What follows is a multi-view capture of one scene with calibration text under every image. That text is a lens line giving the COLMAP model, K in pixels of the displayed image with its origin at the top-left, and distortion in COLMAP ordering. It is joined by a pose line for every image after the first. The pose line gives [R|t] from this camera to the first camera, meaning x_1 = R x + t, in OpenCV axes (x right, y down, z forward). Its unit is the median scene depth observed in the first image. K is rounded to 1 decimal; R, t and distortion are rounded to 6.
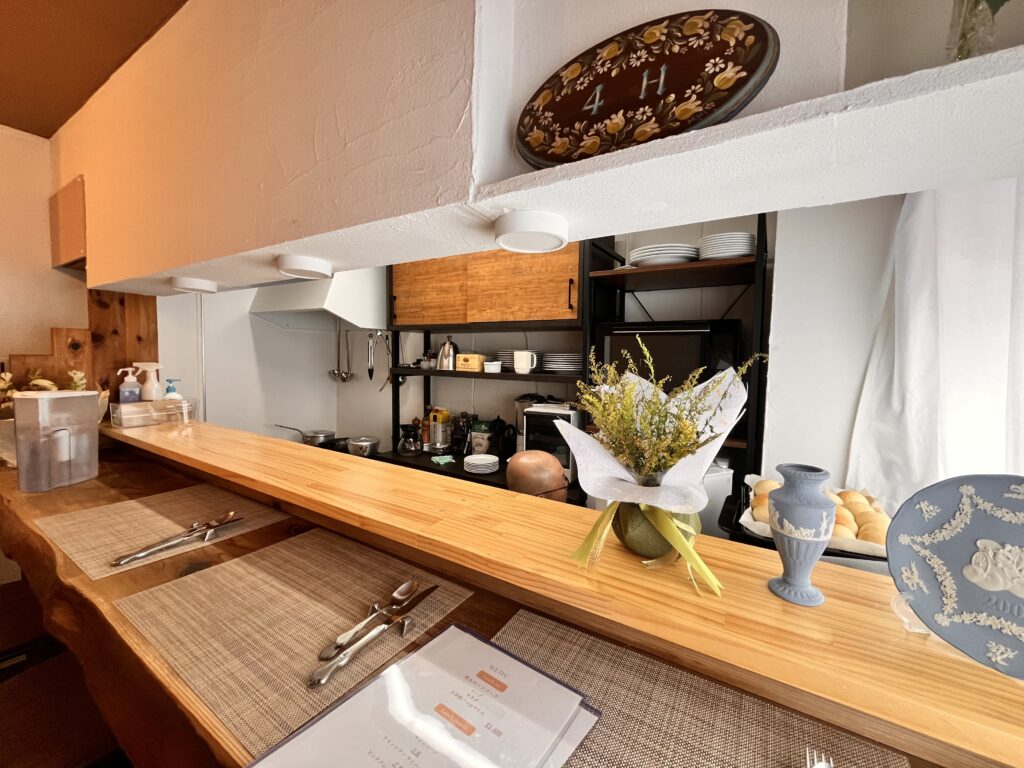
lens RADIAL K [[416.2, 0, 510.5], [0, 416.2, 382.5], [0, 0, 1]] dist [-0.004281, 0.000702]
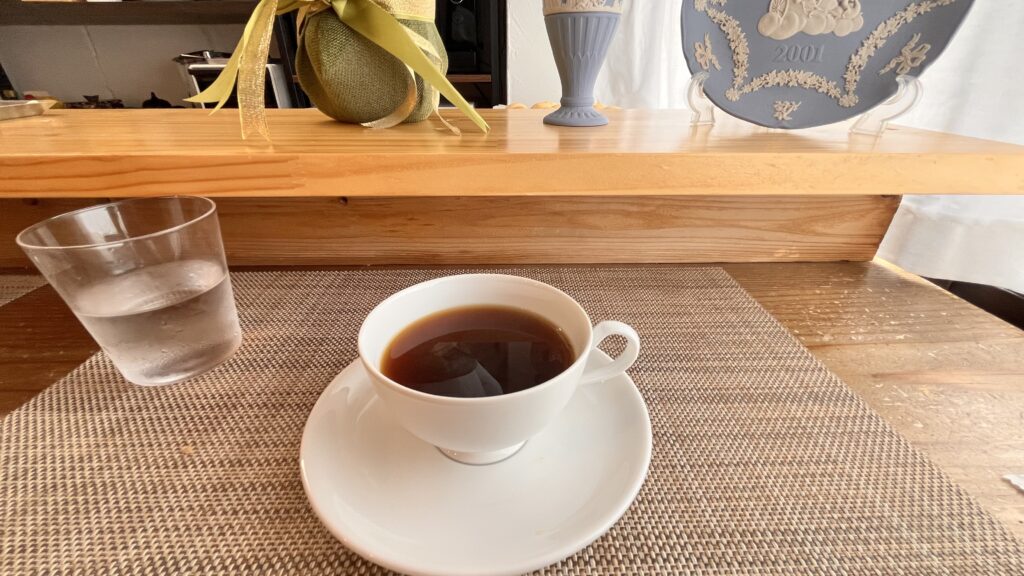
lens RADIAL K [[415.8, 0, 511.9], [0, 415.8, 287.9], [0, 0, 1]] dist [-0.004358, -0.000260]
pose [[0.833217, -0.270336, 0.482356, 0.187494], [0.048517, 0.904718, 0.423240, 0.502960], [-0.550813, -0.329248, 0.766942, 0.458015]]
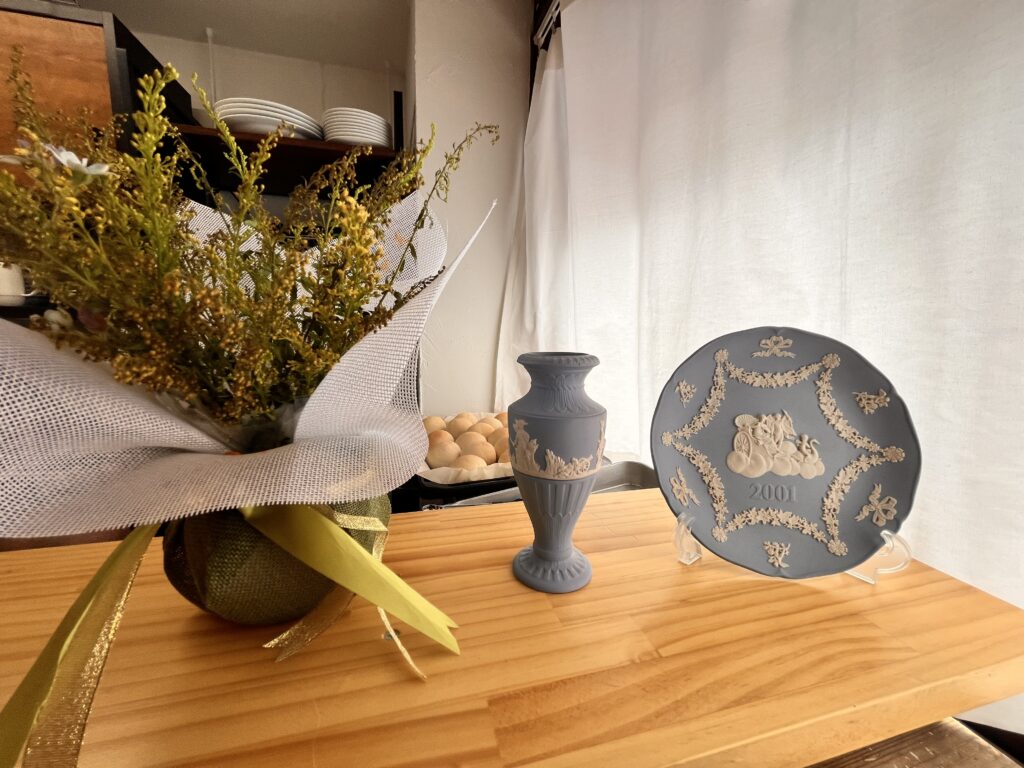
lens RADIAL K [[416.2, 0, 514.6], [0, 416.2, 380.1], [0, 0, 1]] dist [-0.004281, 0.000702]
pose [[0.665617, -0.101935, 0.739299, 0.266183], [0.044639, 0.994292, 0.096903, 0.198561], [-0.744958, -0.031498, 0.666368, 0.722750]]
